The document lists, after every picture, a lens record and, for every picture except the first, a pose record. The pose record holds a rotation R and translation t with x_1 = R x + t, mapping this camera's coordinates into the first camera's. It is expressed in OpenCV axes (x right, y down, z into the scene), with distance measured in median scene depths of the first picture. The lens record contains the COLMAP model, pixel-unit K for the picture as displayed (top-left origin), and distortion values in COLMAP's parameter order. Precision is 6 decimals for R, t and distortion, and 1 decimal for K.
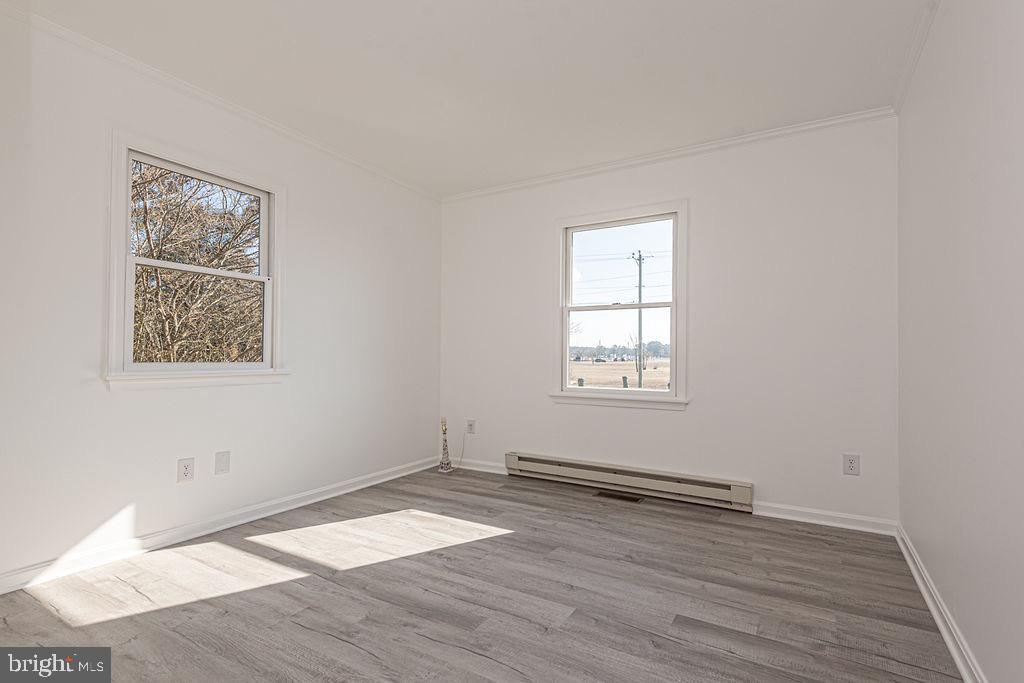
lens RADIAL K [[481.6, 0, 514.1], [0, 481.6, 337.0], [0, 0, 1]] dist [0.005743, -0.000410]
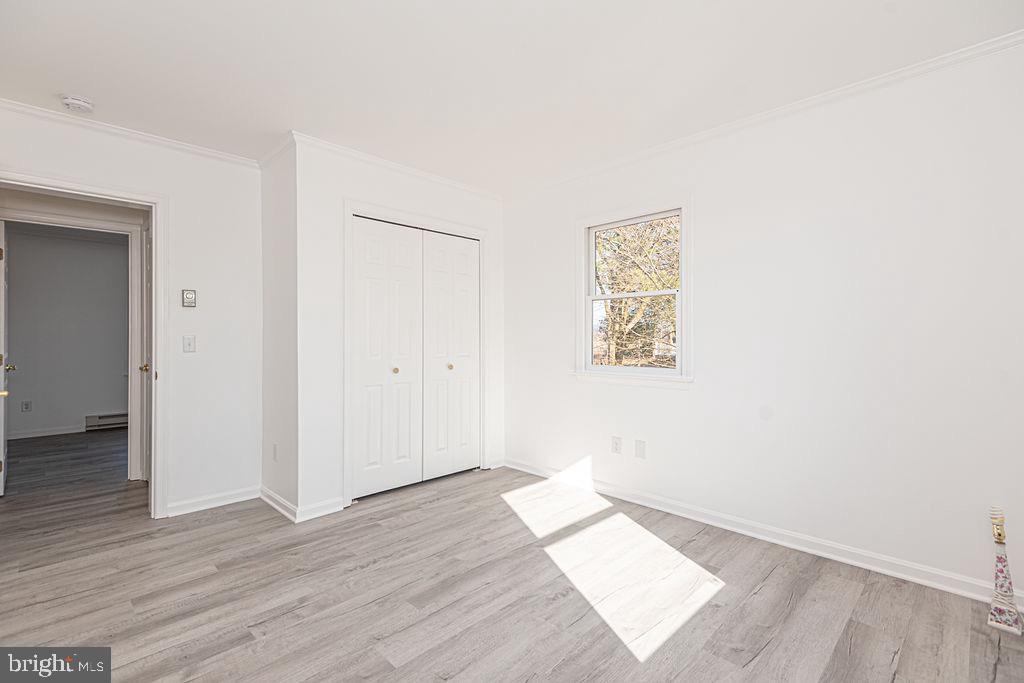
lens RADIAL K [[481.6, 0, 516.9], [0, 481.6, 342.5], [0, 0, 1]] dist [0.005743, -0.000410]
pose [[-0.243149, 0.004434, -0.969979, 0.589100], [0.028760, 0.999583, -0.002640, -0.011463], [0.969563, -0.028539, -0.243175, 0.922850]]
